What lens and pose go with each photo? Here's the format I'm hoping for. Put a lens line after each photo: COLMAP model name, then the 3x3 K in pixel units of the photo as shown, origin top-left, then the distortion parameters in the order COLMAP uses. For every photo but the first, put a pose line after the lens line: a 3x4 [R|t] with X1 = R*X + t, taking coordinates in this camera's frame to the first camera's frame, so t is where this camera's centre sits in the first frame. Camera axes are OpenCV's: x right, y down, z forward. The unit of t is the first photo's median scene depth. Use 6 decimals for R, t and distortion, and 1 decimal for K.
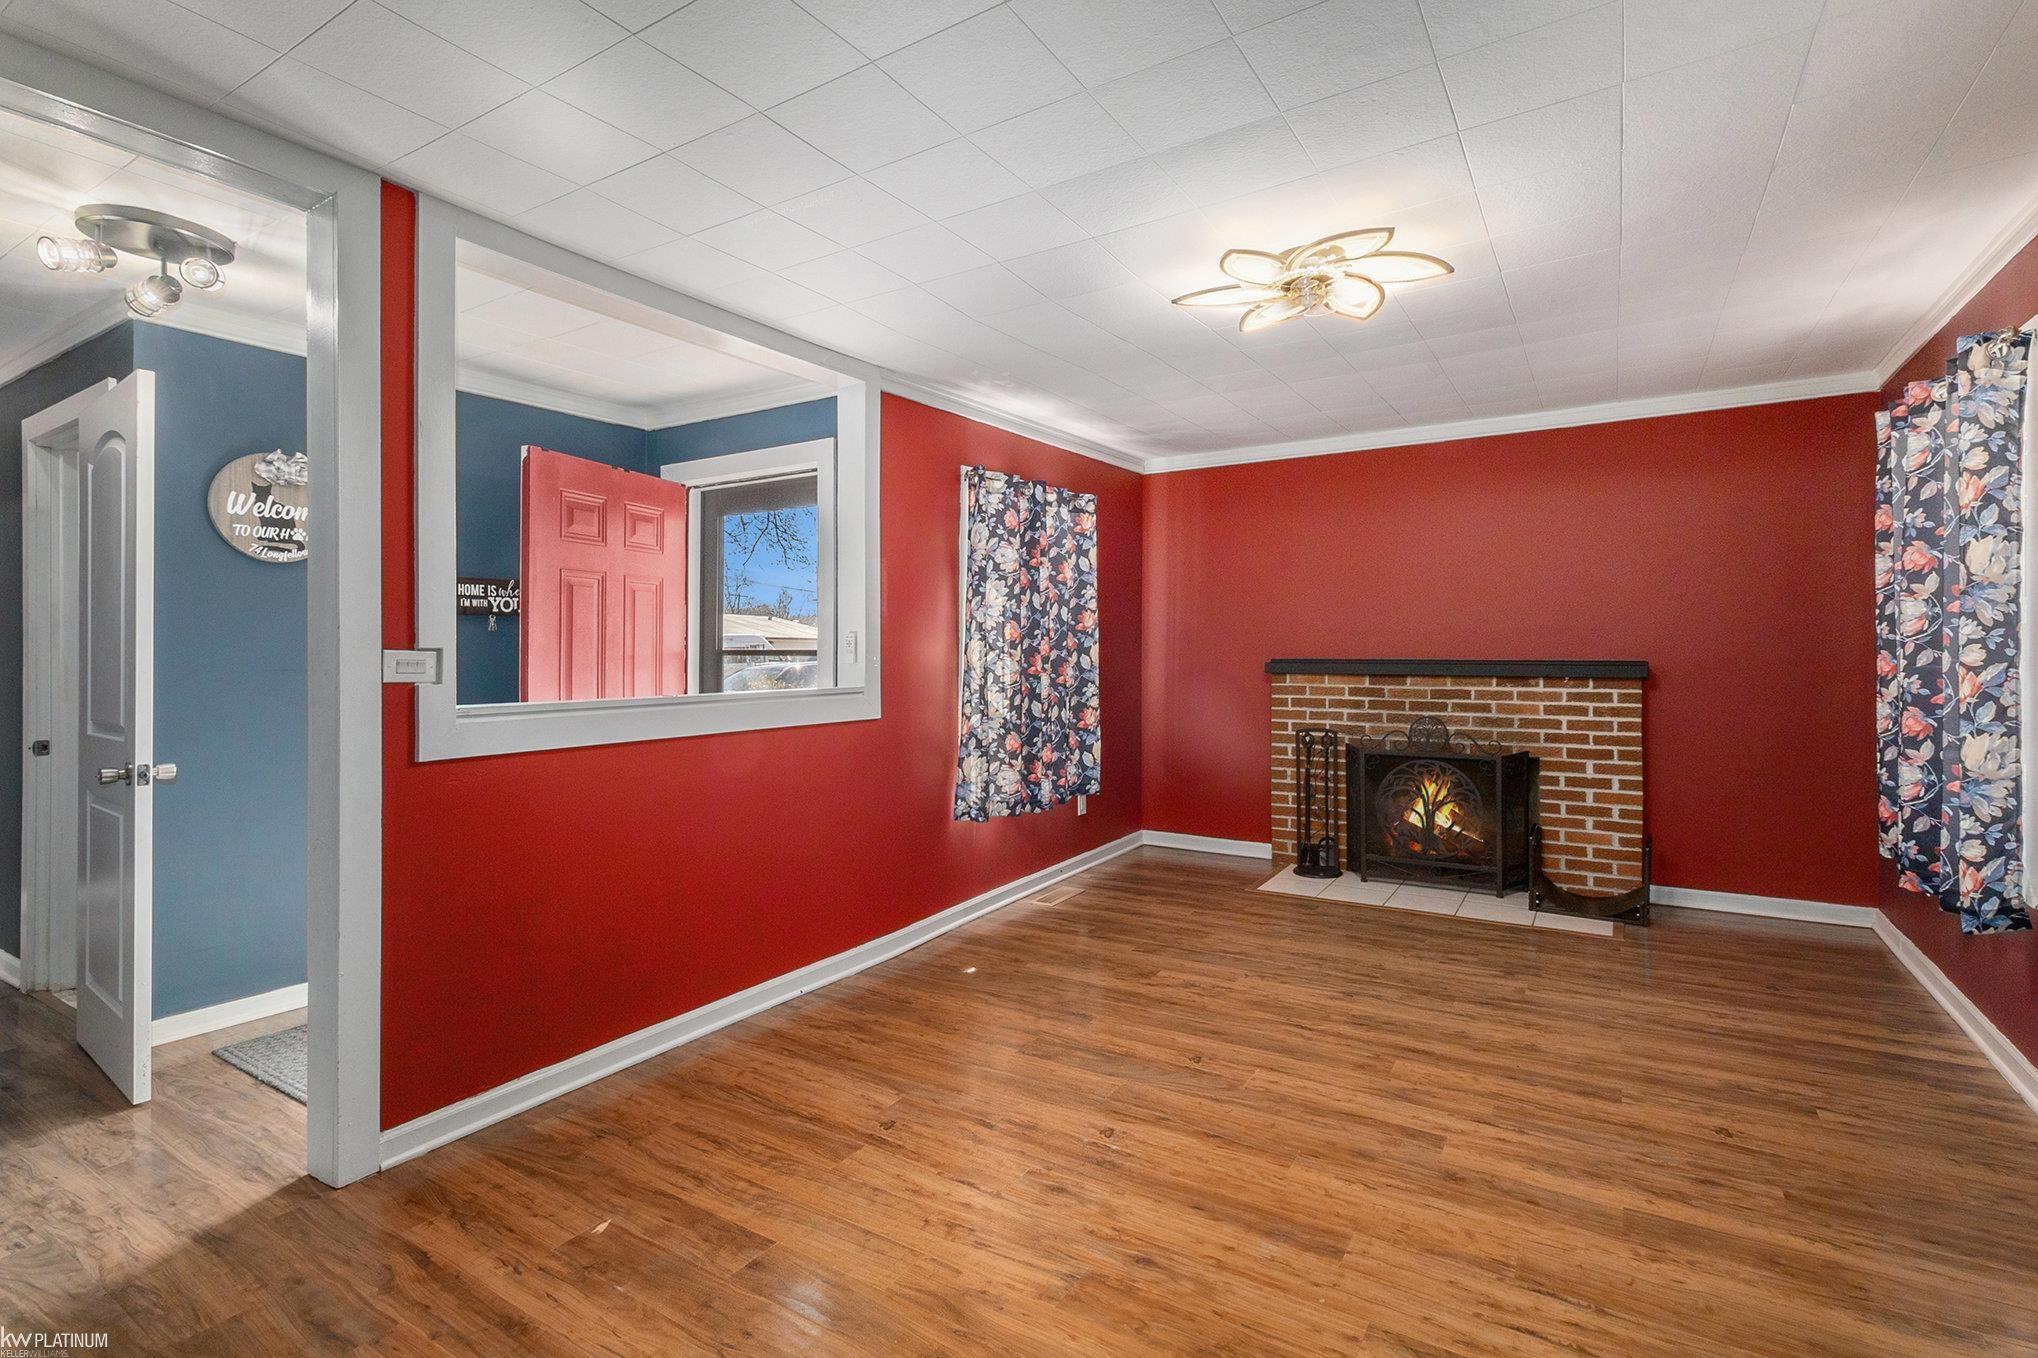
lens RADIAL K [[961.2, 0, 1015.1], [0, 961.2, 678.4], [0, 0, 1]] dist [-0.017525, 0.001219]
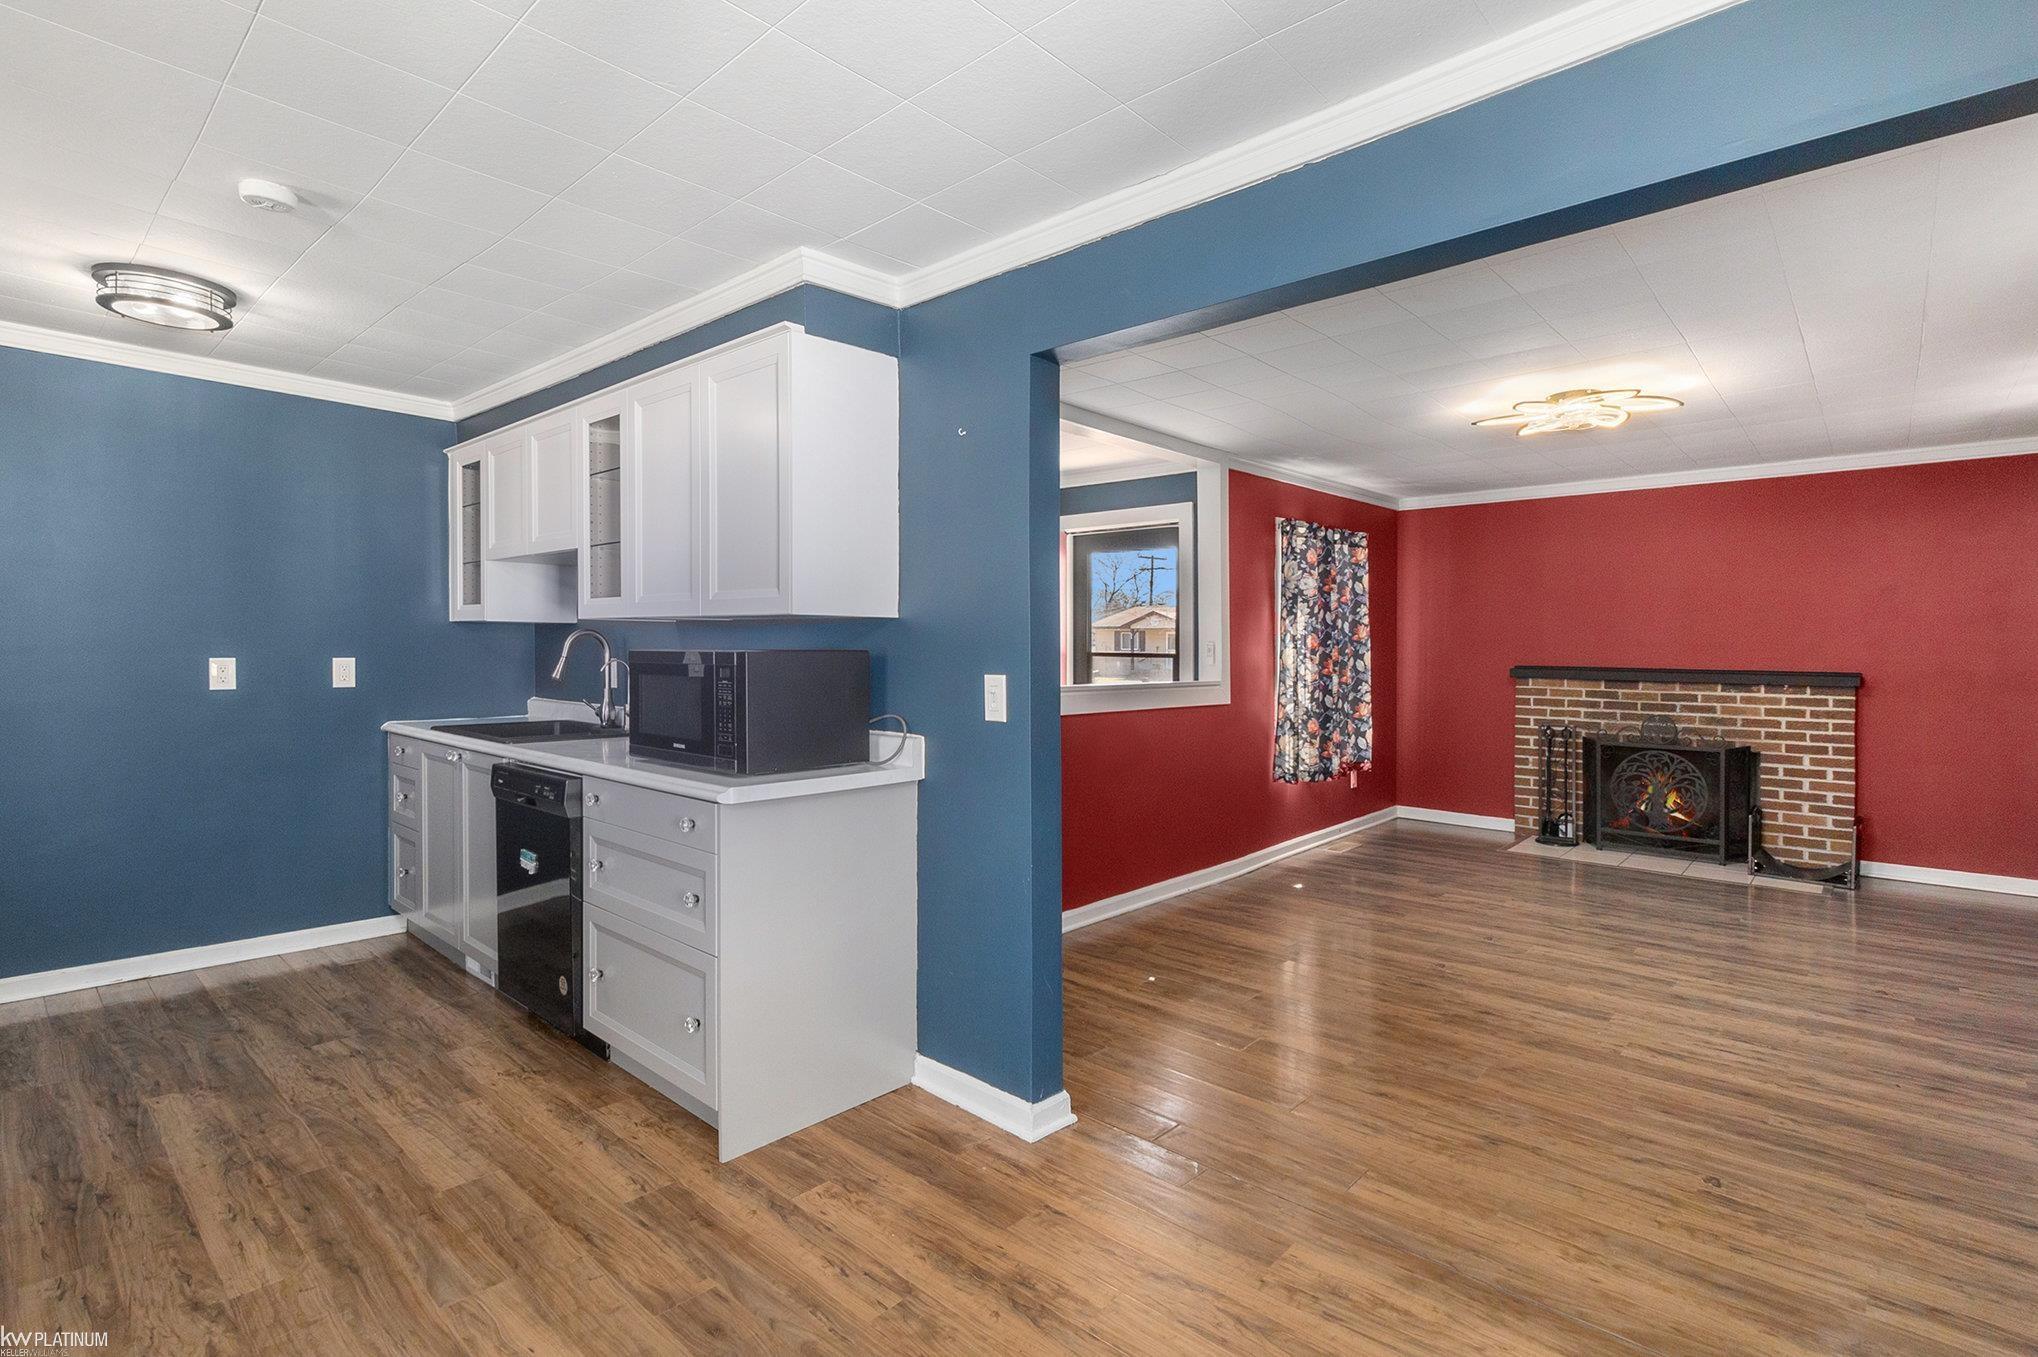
lens RADIAL K [[961.2, 0, 1018.2], [0, 961.2, 648.8], [0, 0, 1]] dist [-0.017525, 0.001219]
pose [[0.983960, 0.013682, -0.177866, -0.167927], [-0.018928, 0.999433, -0.027829, 0.005077], [0.177385, 0.030750, 0.983661, -0.367668]]
